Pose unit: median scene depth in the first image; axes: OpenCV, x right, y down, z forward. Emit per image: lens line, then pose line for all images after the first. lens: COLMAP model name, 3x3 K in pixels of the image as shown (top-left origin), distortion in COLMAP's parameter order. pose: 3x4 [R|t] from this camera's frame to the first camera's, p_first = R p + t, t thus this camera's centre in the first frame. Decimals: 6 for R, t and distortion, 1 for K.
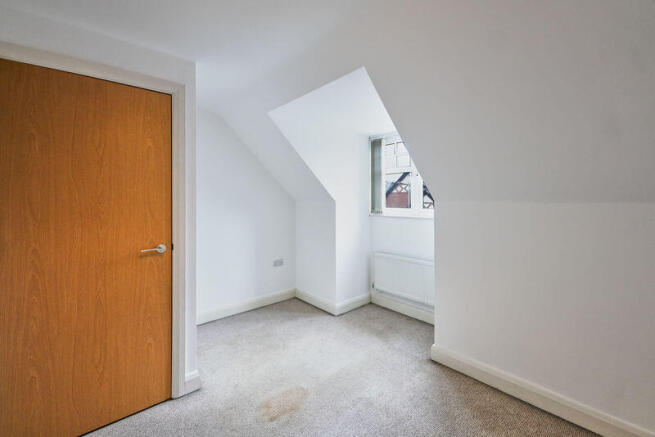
lens RADIAL K [[272.8, 0, 325.6], [0, 272.8, 199.7], [0, 0, 1]] dist [-0.000773, -0.000384]
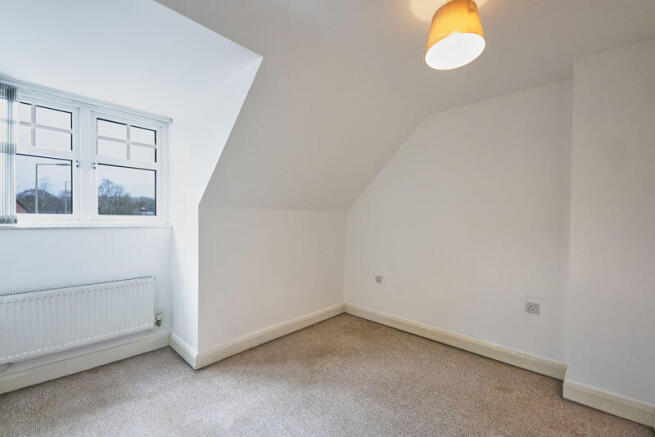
lens RADIAL K [[272.8, 0, 327.7], [0, 272.8, 221.3], [0, 0, 1]] dist [-0.000773, -0.000384]
pose [[-0.105803, -0.001939, 0.994385, -0.512673], [-0.016729, 0.999860, 0.000170, 0.045999], [-0.994246, -0.016617, -0.105821, 0.542858]]
